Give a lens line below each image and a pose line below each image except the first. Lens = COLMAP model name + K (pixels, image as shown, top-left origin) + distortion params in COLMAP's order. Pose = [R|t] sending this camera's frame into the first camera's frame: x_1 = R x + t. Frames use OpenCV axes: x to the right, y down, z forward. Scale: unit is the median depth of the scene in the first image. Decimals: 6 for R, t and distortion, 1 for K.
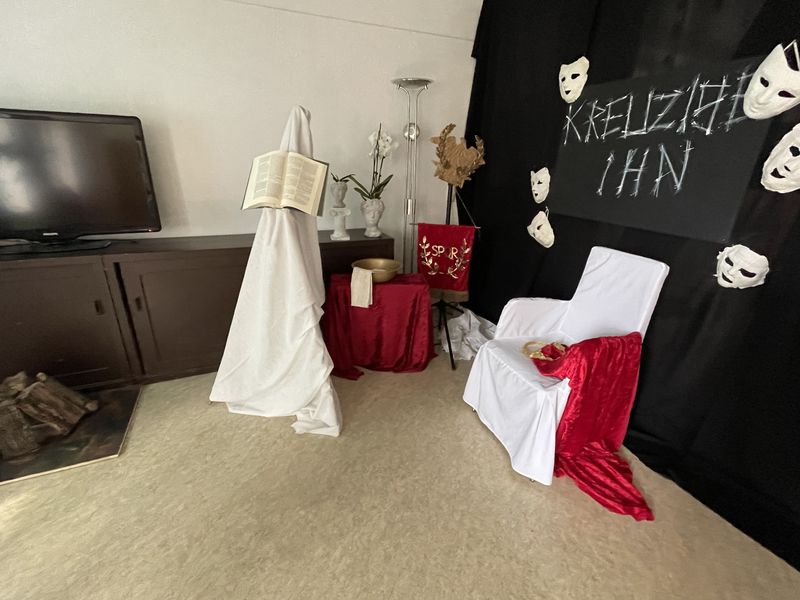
lens RADIAL K [[367.9, 0, 402.3], [0, 367.9, 303.0], [0, 0, 1]] dist [-0.020135, 0.001359]
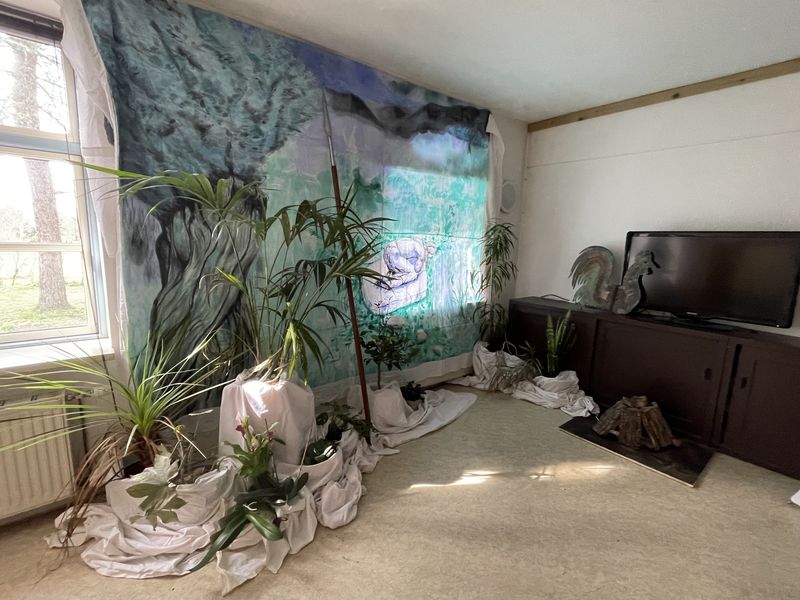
lens RADIAL K [[367.9, 0, 398.6], [0, 367.9, 300.9], [0, 0, 1]] dist [-0.020135, 0.001359]
pose [[0.261417, 0.133327, -0.955973, 0.022942], [-0.369835, 0.928664, 0.028385, 0.068451], [0.891562, 0.346132, 0.292077, -0.201339]]
